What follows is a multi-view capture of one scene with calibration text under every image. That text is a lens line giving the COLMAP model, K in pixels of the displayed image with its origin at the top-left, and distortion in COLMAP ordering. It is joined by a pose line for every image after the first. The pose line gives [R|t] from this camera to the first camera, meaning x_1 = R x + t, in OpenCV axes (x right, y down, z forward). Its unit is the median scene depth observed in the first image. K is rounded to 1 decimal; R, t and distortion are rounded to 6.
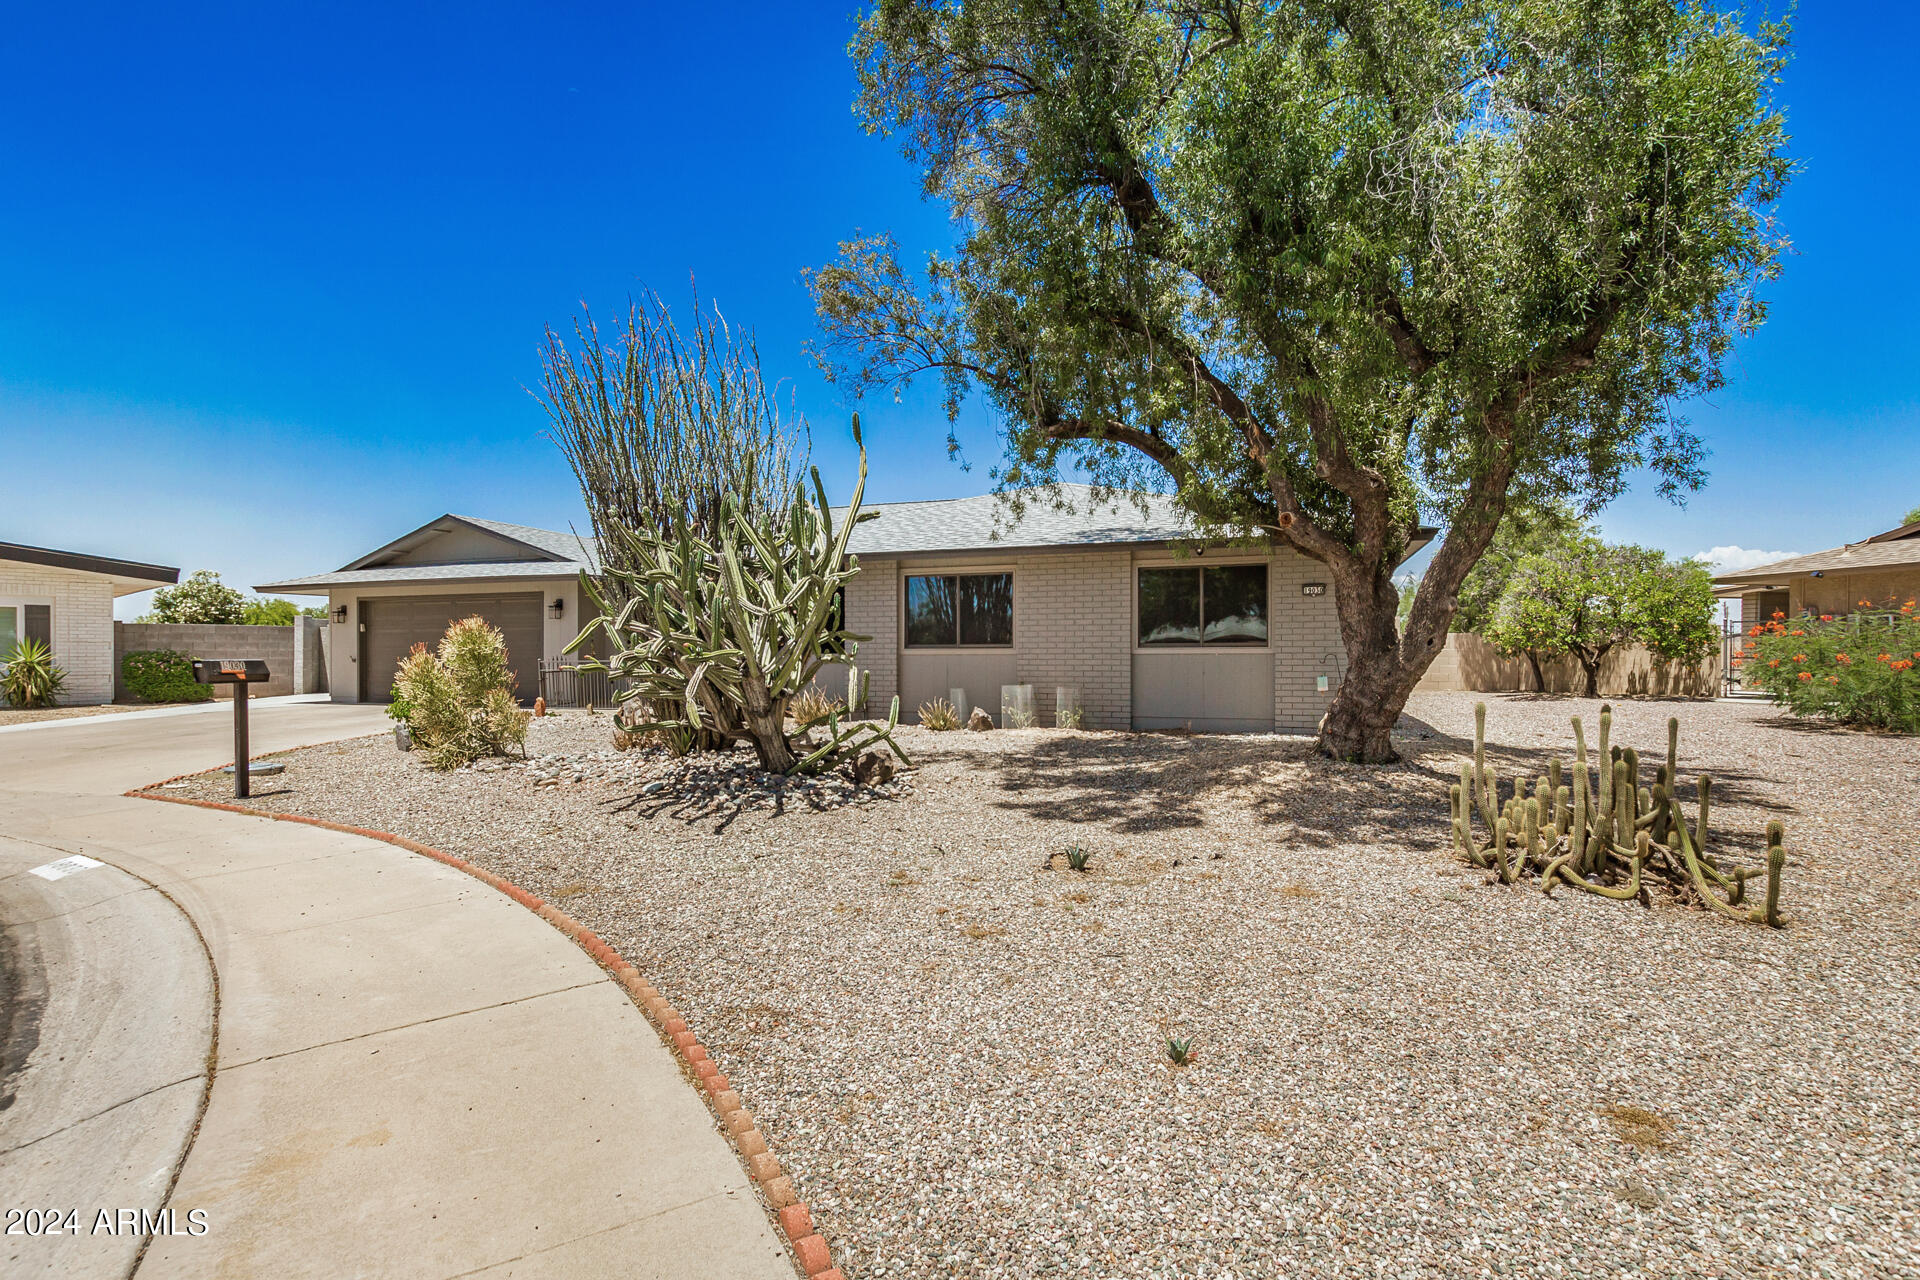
lens RADIAL K [[913.9, 0, 960.0], [0, 913.9, 640.0], [0, 0, 1]] dist [0.001295, 0.000109]
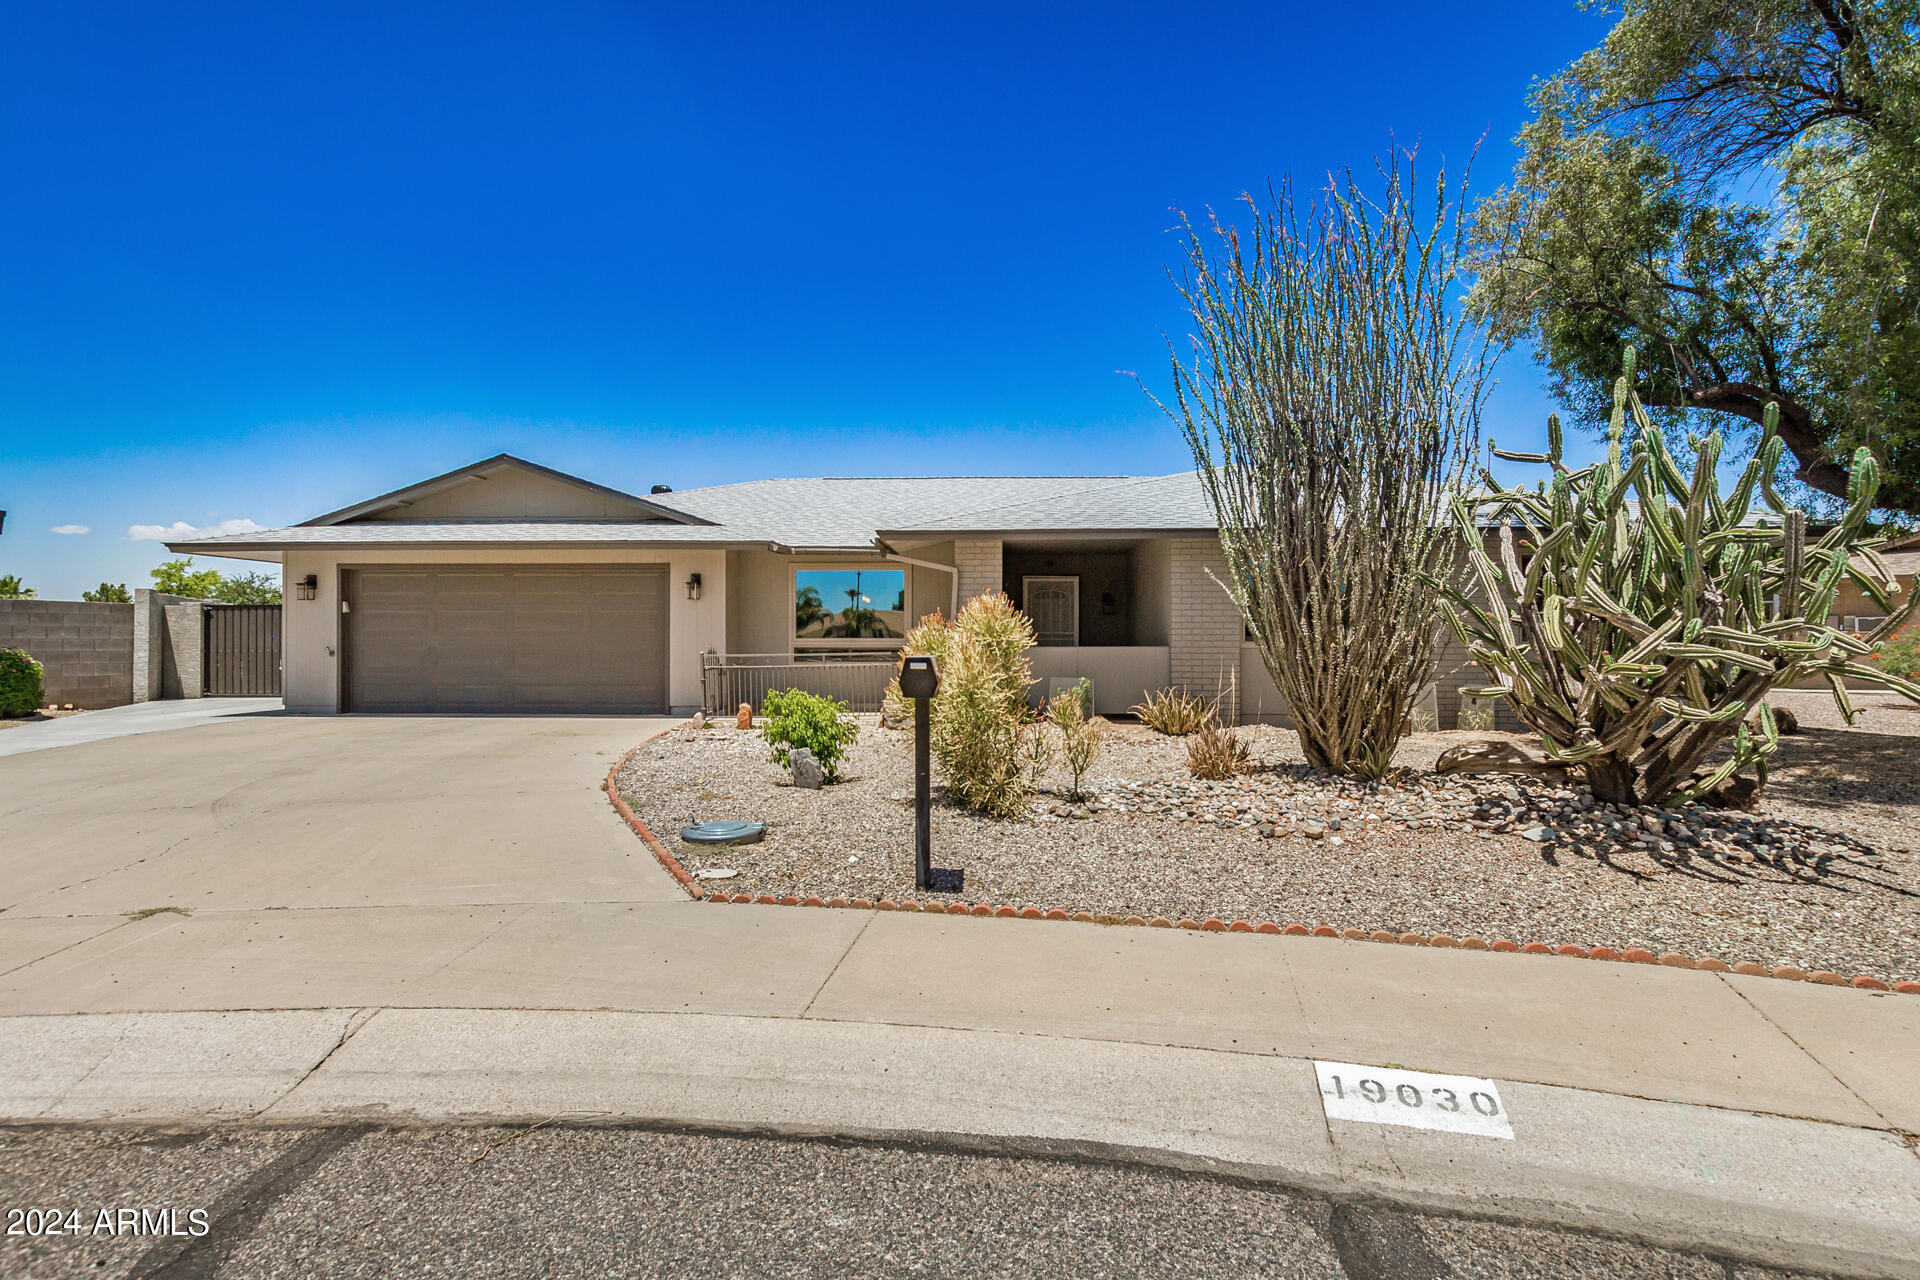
lens RADIAL K [[913.9, 0, 960.0], [0, 913.9, 640.0], [0, 0, 1]] dist [0.001295, 0.000109]
pose [[0.958254, 0.008559, 0.285790, -0.395963], [-0.008639, 0.999962, -0.000982, 0.009339], [-0.285788, -0.001528, 0.958292, 0.178684]]
